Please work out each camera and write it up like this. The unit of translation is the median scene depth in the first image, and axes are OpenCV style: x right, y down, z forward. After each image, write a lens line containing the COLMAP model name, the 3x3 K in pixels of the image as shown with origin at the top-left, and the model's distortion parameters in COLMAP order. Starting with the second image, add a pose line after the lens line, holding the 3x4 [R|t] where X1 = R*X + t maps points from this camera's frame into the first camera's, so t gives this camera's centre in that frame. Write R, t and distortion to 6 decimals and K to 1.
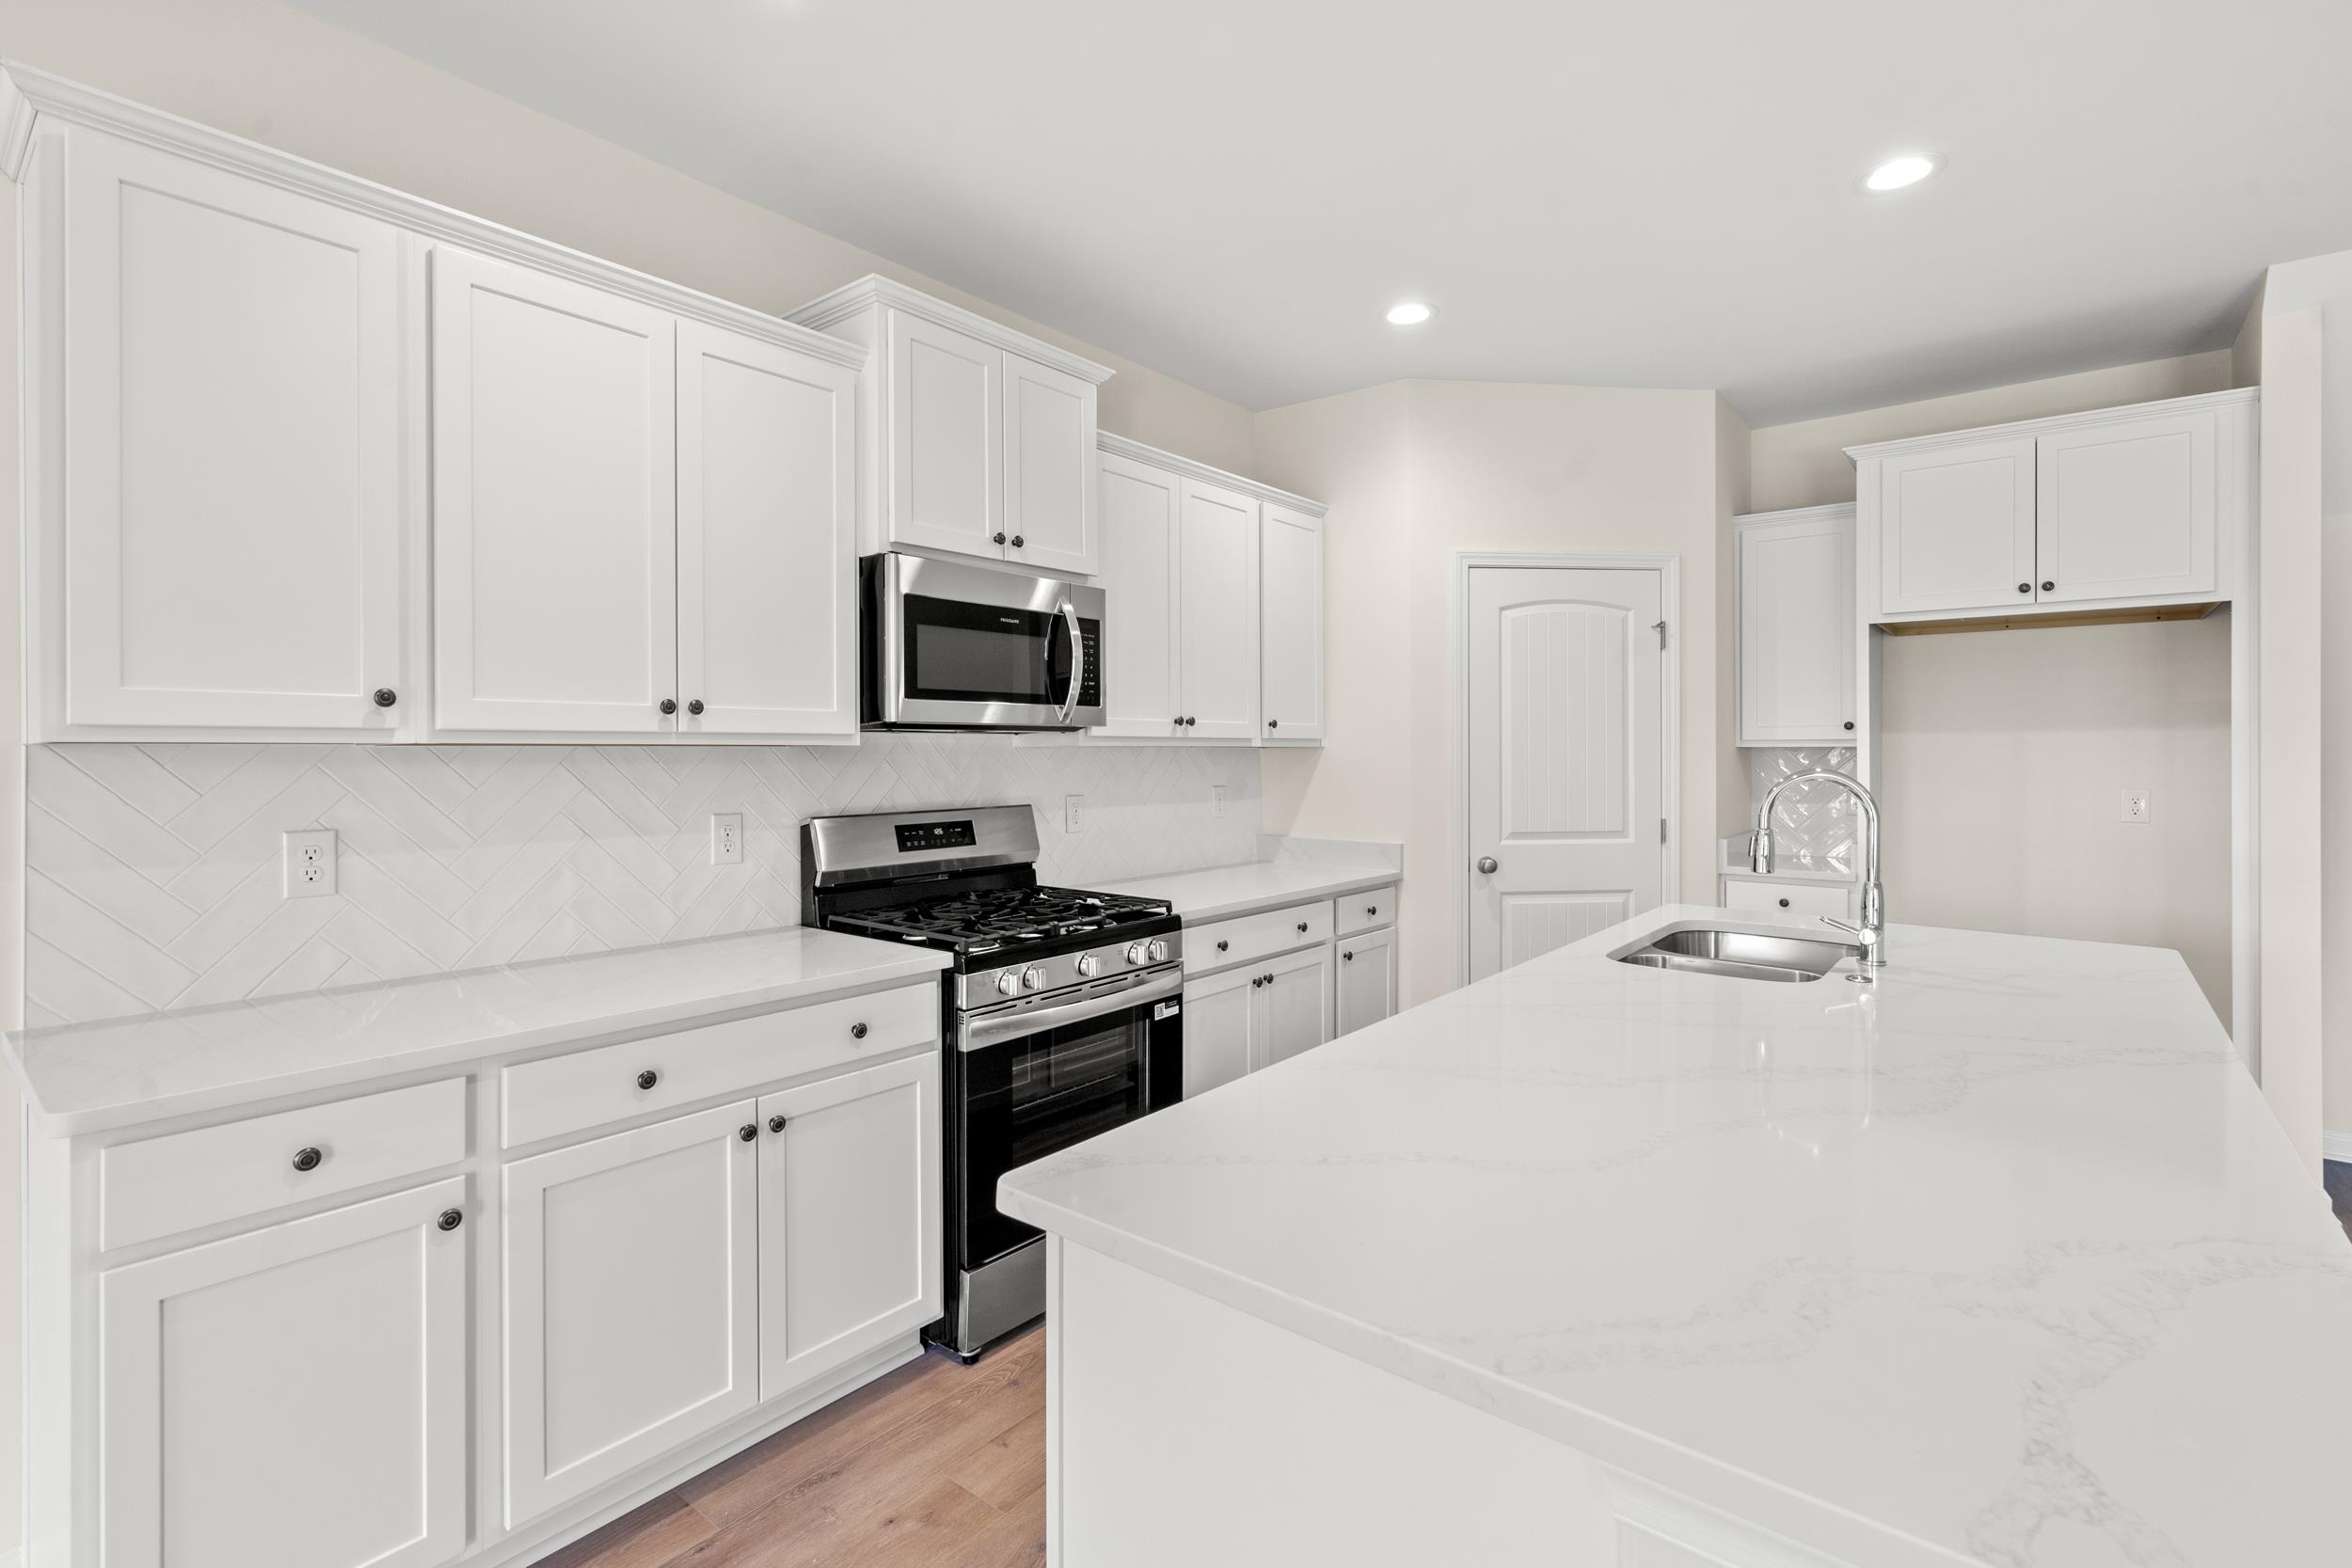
lens RADIAL K [[1077.1, 0, 1180.0], [0, 1077.1, 777.2], [0, 0, 1]] dist [0.002862, 0.000804]
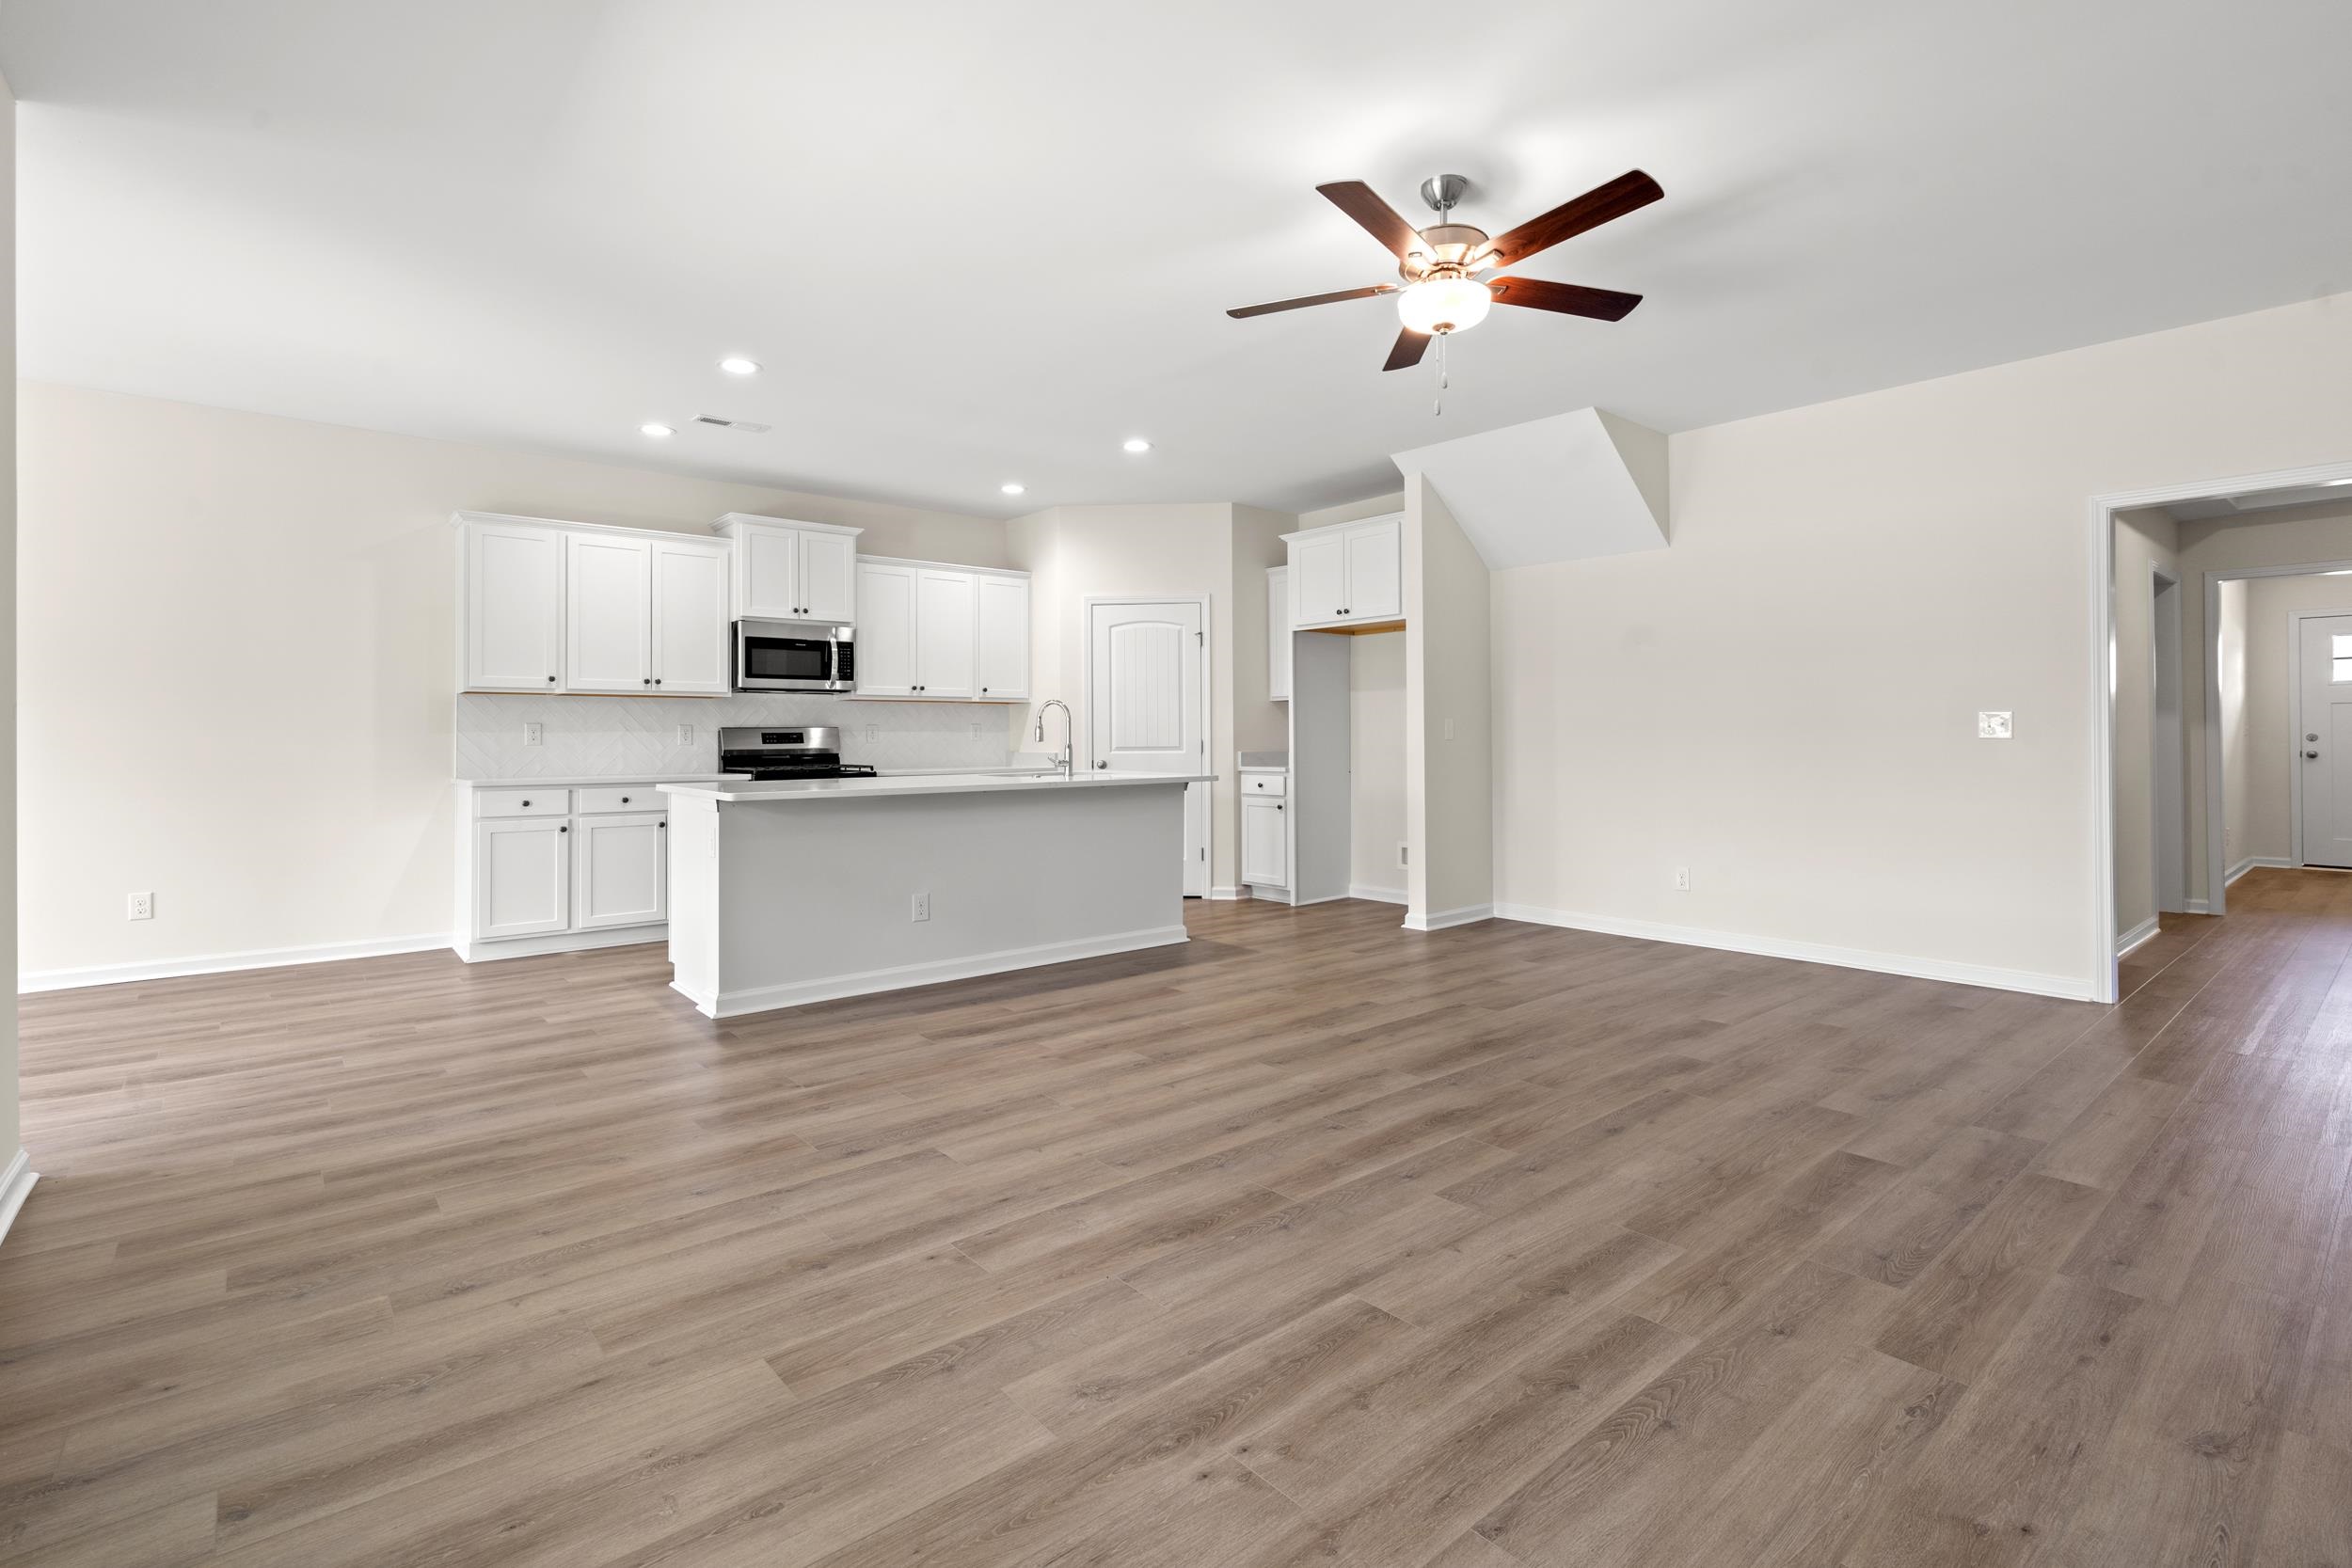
lens RADIAL K [[1077.1, 0, 1173.6], [0, 1077.1, 760.5], [0, 0, 1]] dist [0.002862, 0.000804]
pose [[0.981144, 0.002219, -0.193264, 1.191219], [-0.002312, 0.999997, -0.000256, 0.116469], [0.193263, 0.000698, 0.981147, -1.255565]]
